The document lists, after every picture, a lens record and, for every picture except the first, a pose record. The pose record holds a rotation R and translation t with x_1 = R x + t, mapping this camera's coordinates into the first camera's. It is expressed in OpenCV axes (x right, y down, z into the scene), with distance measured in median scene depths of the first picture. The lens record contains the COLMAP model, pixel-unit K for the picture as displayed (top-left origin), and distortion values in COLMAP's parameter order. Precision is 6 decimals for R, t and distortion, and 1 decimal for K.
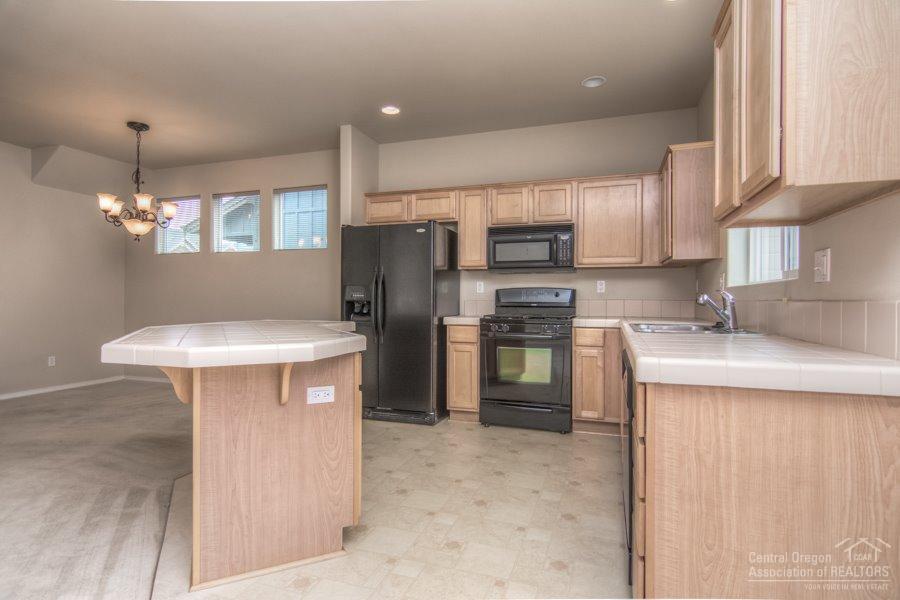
lens RADIAL K [[477.1, 0, 450.0], [0, 477.1, 300.0], [0, 0, 1]] dist [0.014975, 0.000037]
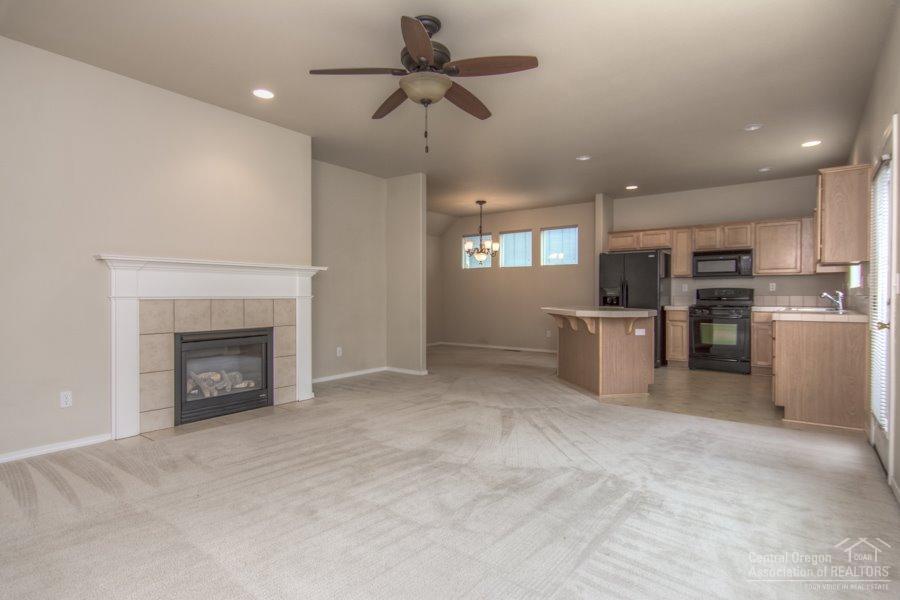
lens RADIAL K [[477.1, 0, 450.0], [0, 477.1, 300.0], [0, 0, 1]] dist [0.014975, 0.000037]
pose [[0.950989, -0.000522, -0.309225, -0.205531], [0.002939, 0.999969, 0.007353, -0.000097], [0.309212, -0.007902, 0.950960, -0.834756]]
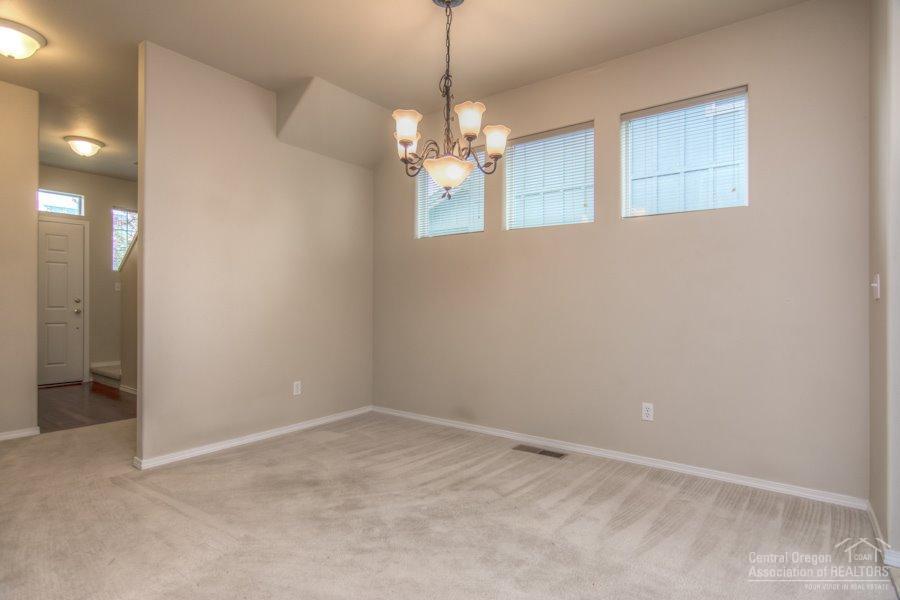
lens RADIAL K [[477.1, 0, 450.0], [0, 477.1, 300.0], [0, 0, 1]] dist [0.014975, 0.000037]
pose [[0.953085, -0.000887, -0.302702, -0.506049], [-0.000930, 0.999982, -0.005859, -0.001900], [0.302702, 0.005866, 0.953067, 0.499233]]
